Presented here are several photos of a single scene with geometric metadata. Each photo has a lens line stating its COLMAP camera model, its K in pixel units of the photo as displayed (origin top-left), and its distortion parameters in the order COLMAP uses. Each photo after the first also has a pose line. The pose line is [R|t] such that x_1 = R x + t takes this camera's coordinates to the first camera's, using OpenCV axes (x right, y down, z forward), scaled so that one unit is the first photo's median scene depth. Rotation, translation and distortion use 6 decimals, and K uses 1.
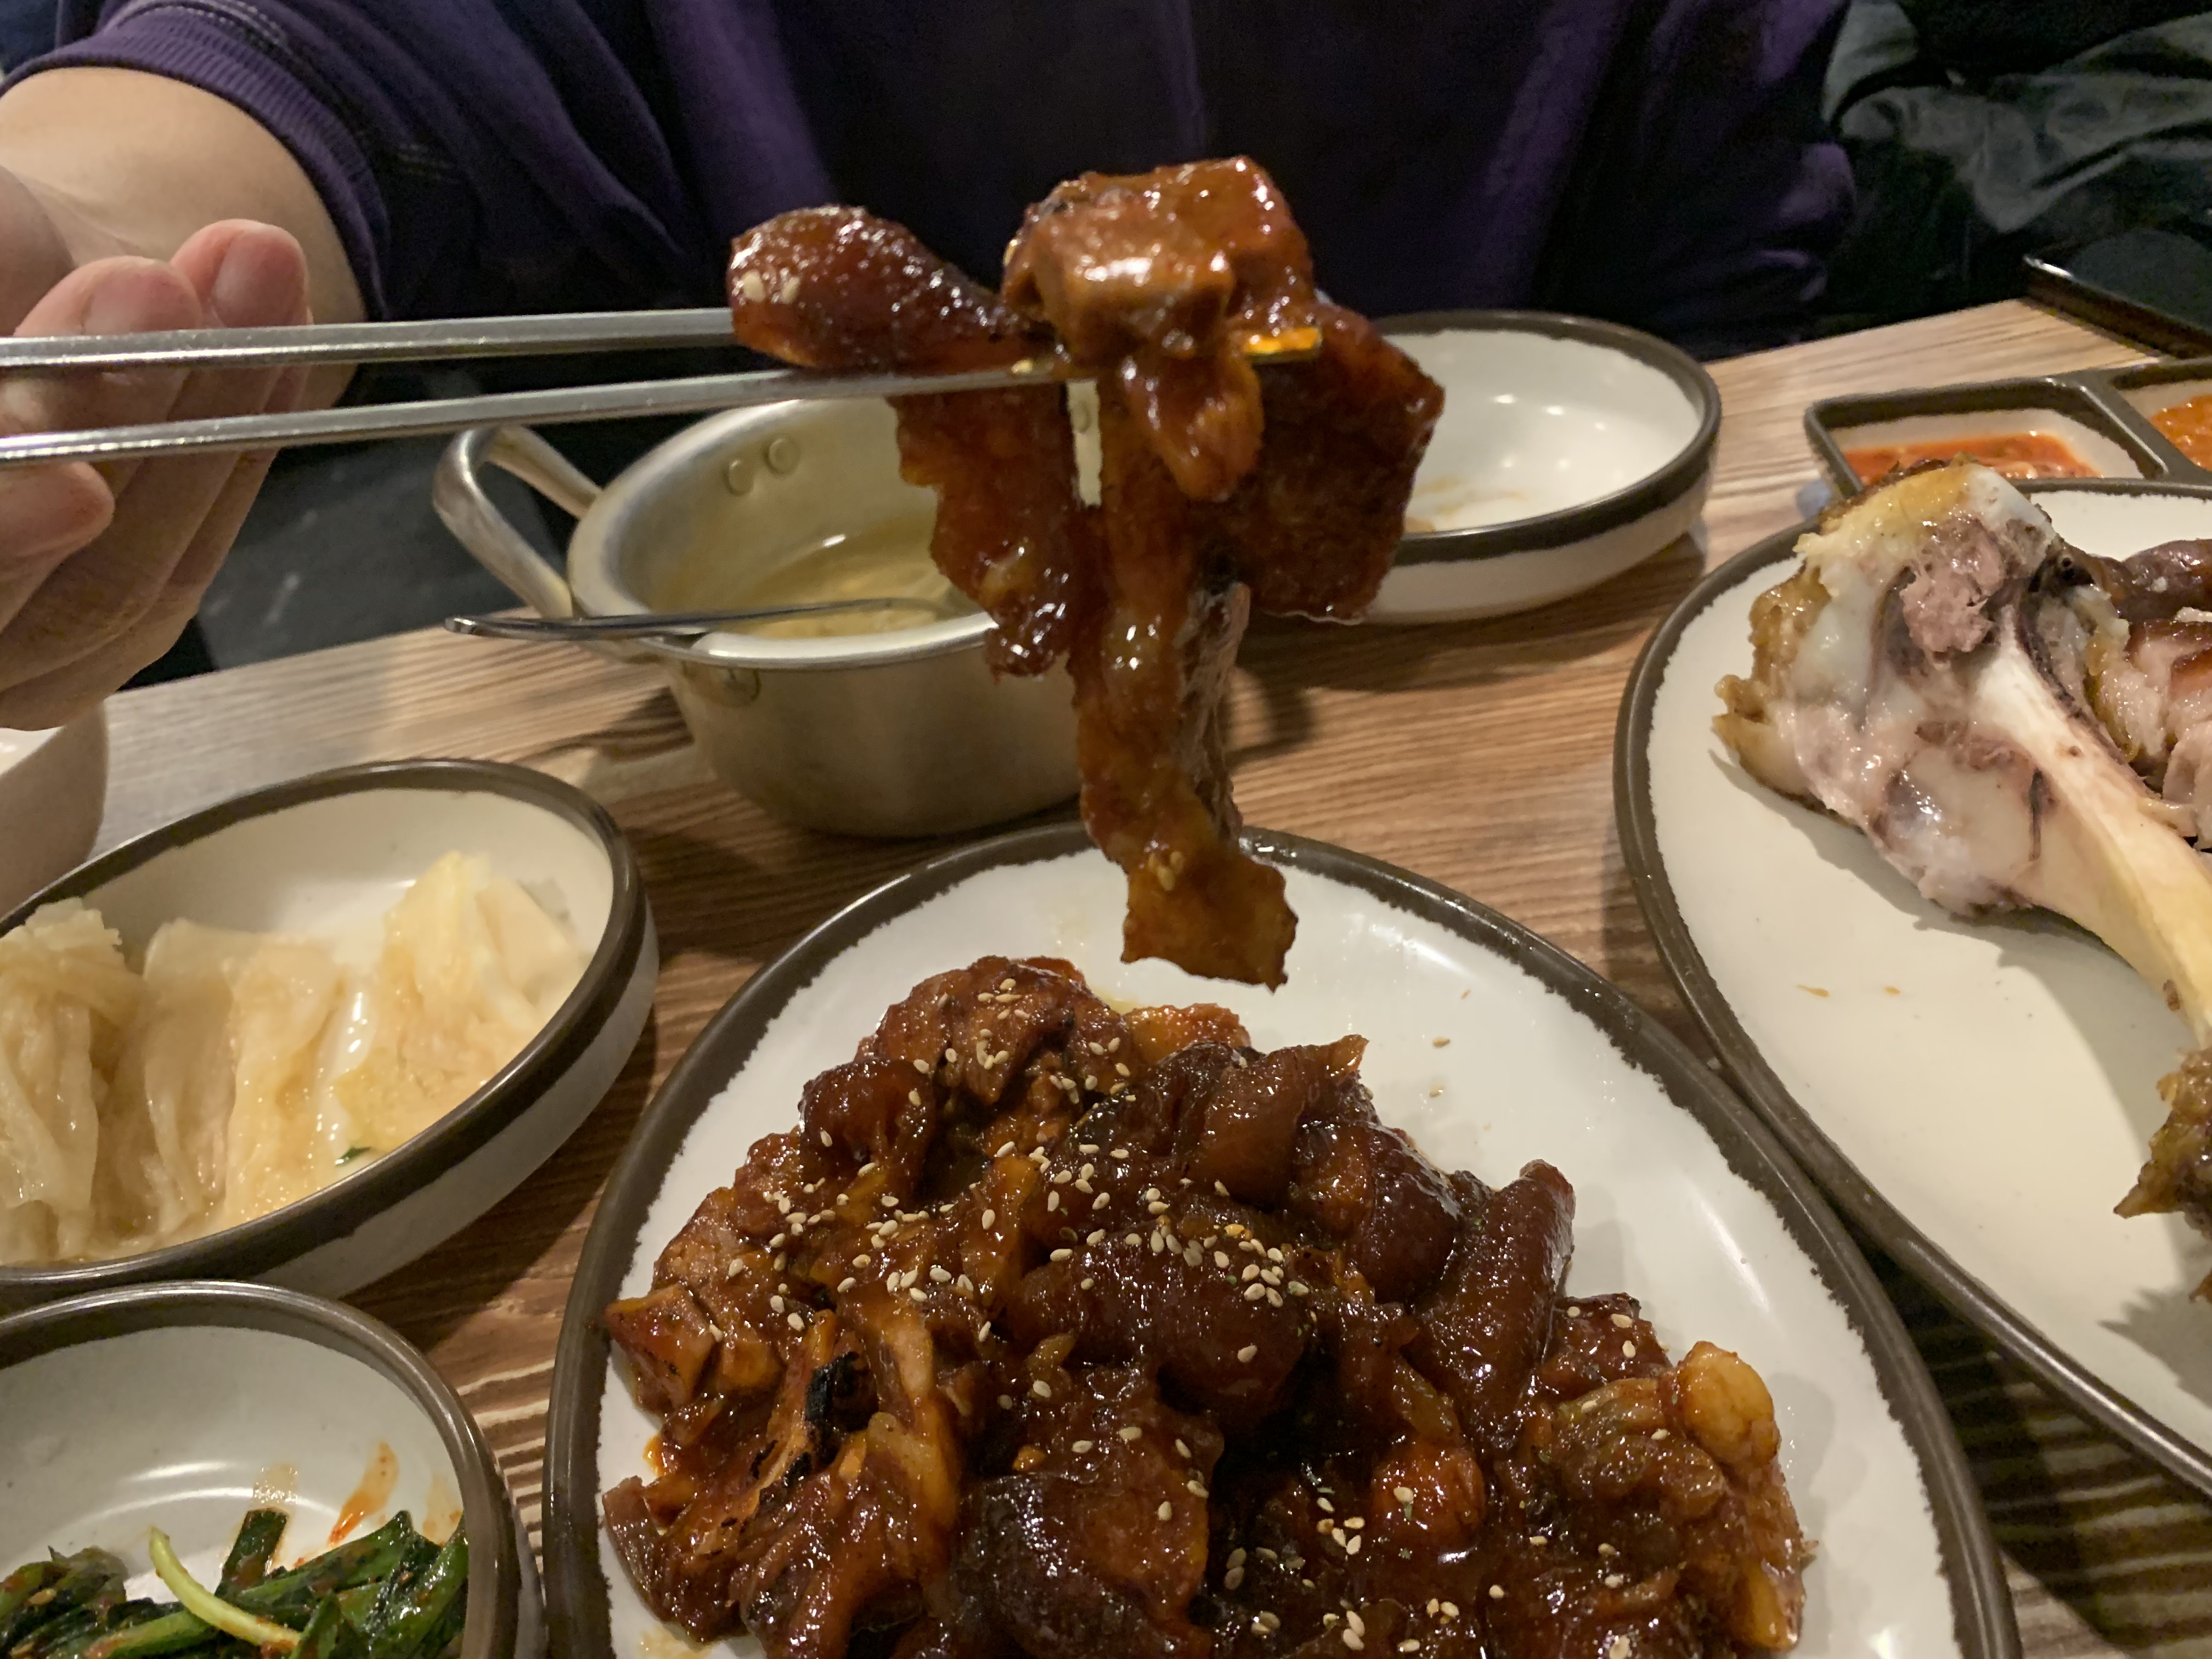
lens RADIAL K [[1760.4, 0, 1101.1], [0, 1760.4, 831.4], [0, 0, 1]] dist [-0.002181, -0.024029]
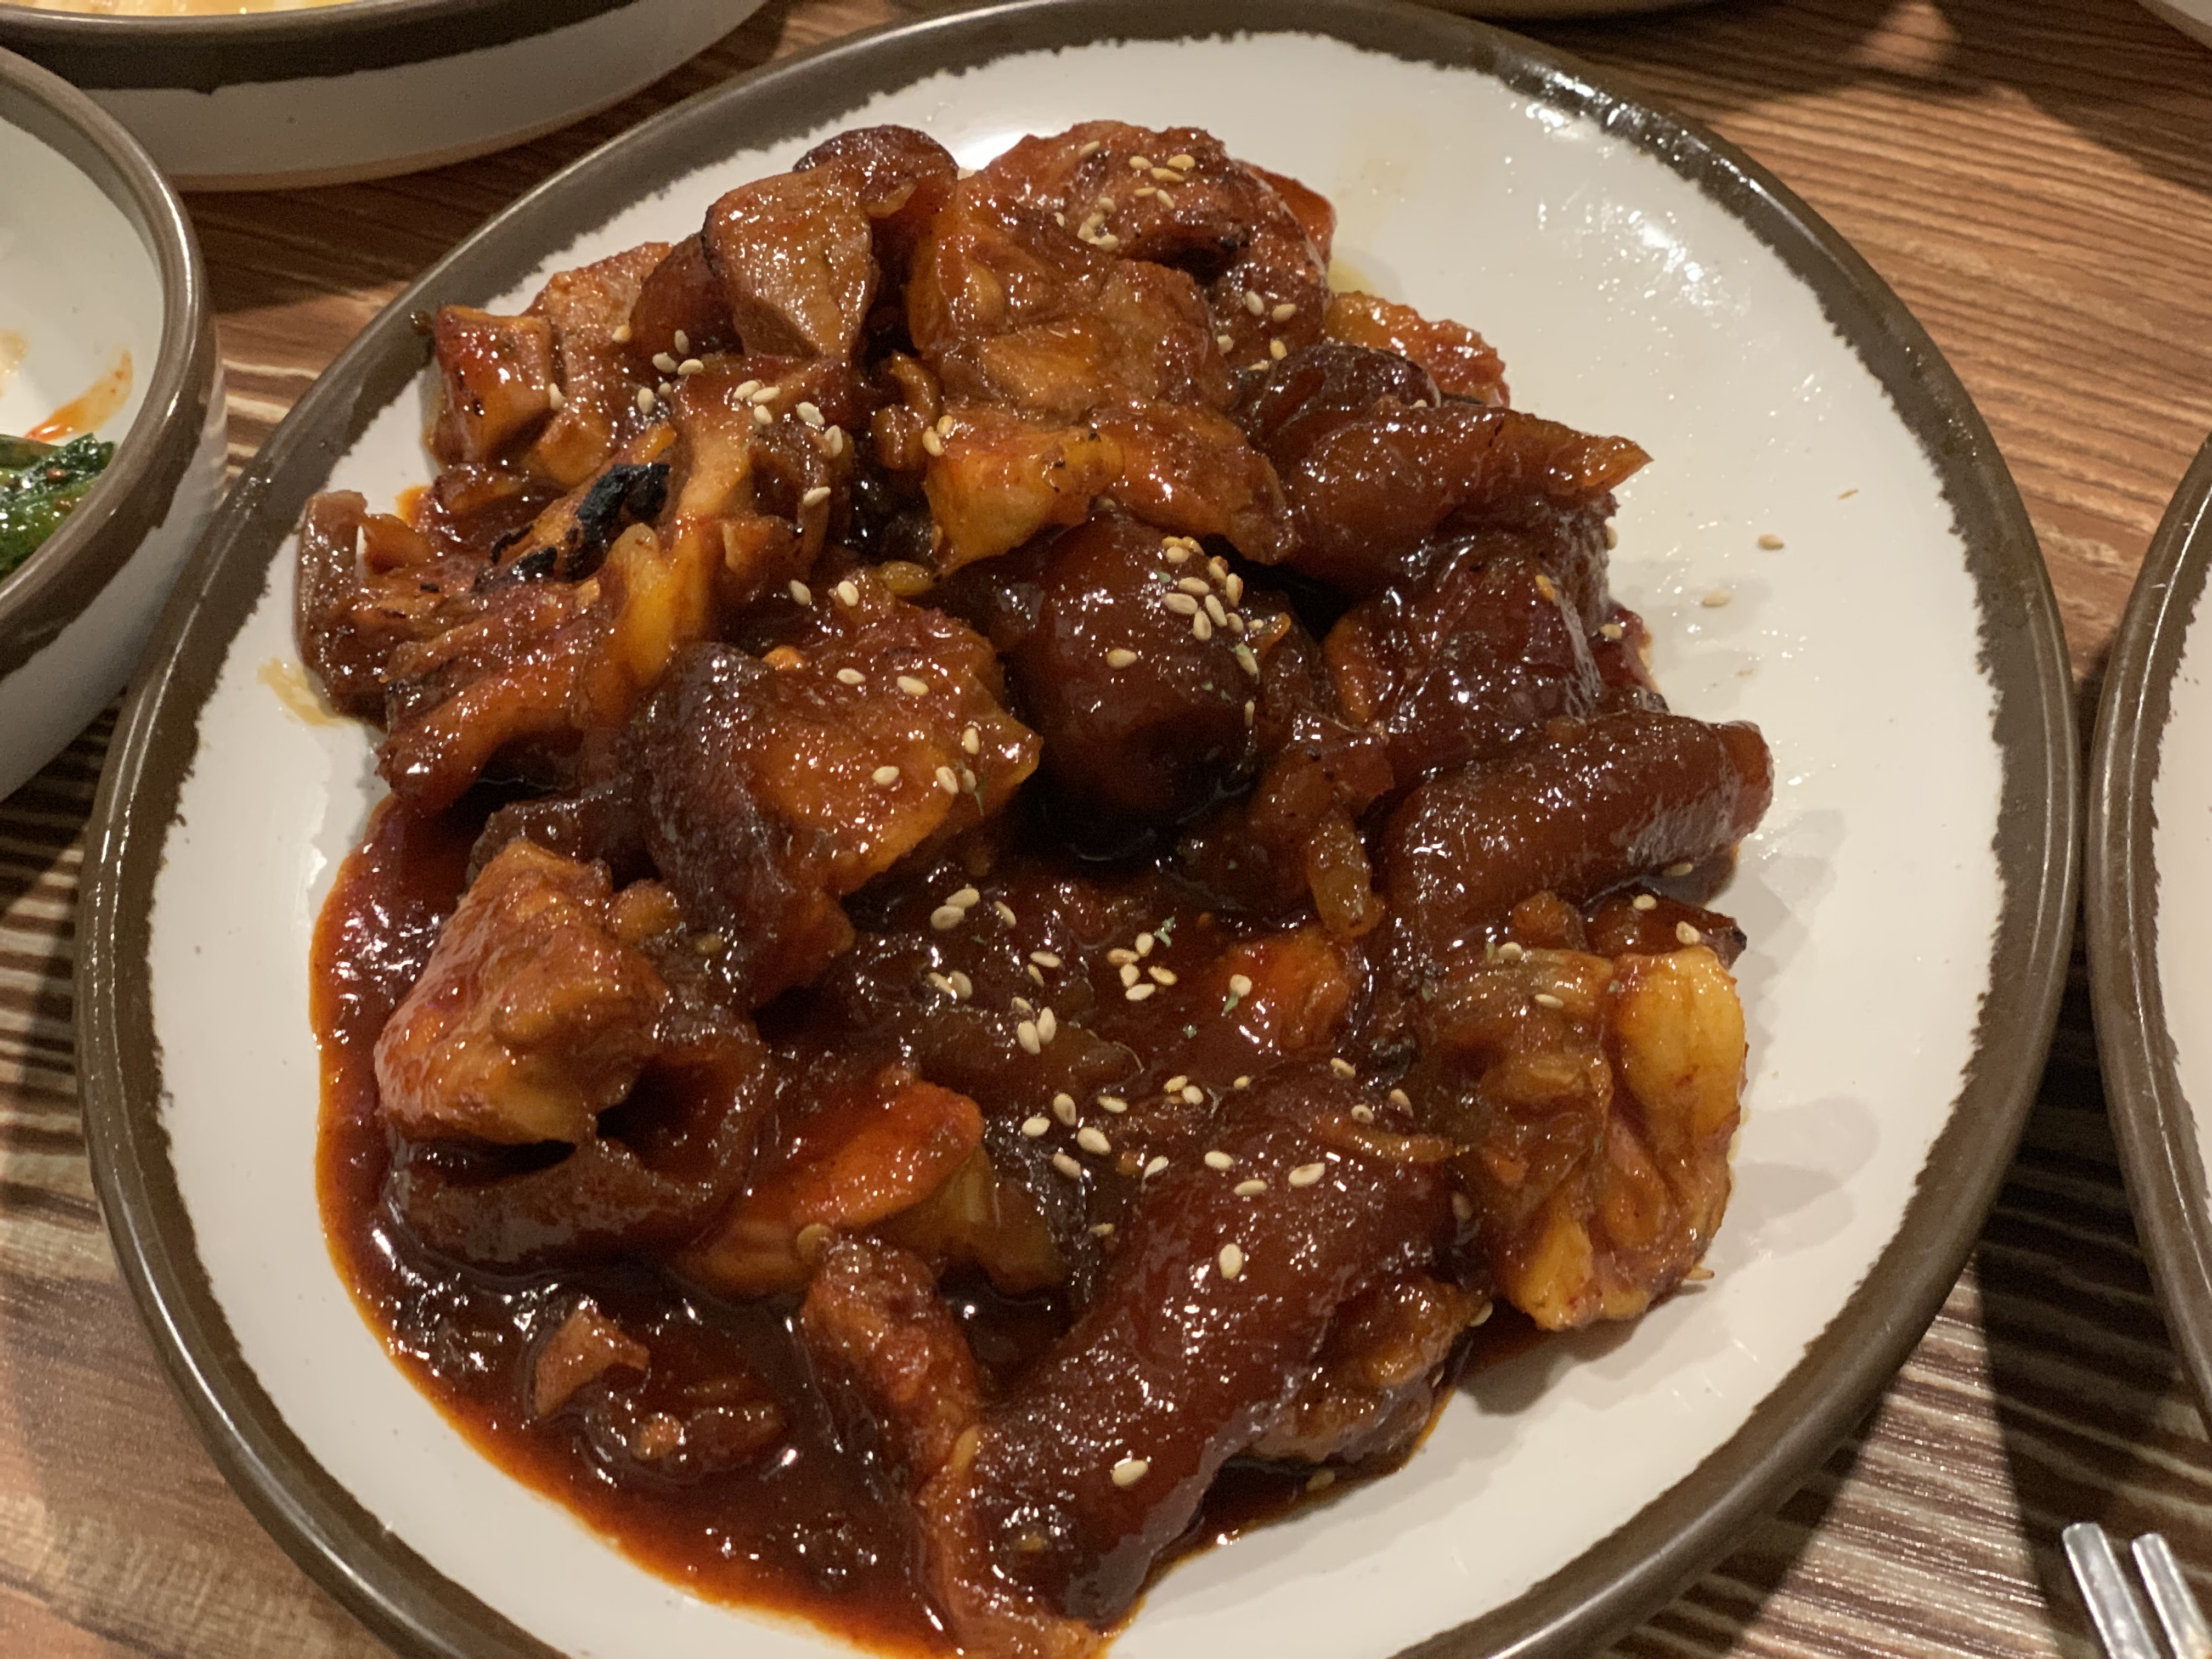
lens RADIAL K [[3306.0, 0, 1109.5], [0, 3306.0, 828.0], [0, 0, 1]] dist [-0.014467, 0.000000]
pose [[0.869141, 0.446033, -0.213652, 0.346790], [-0.401201, 0.888488, 0.222769, 0.052550], [0.289190, -0.107901, 0.951171, -0.231168]]
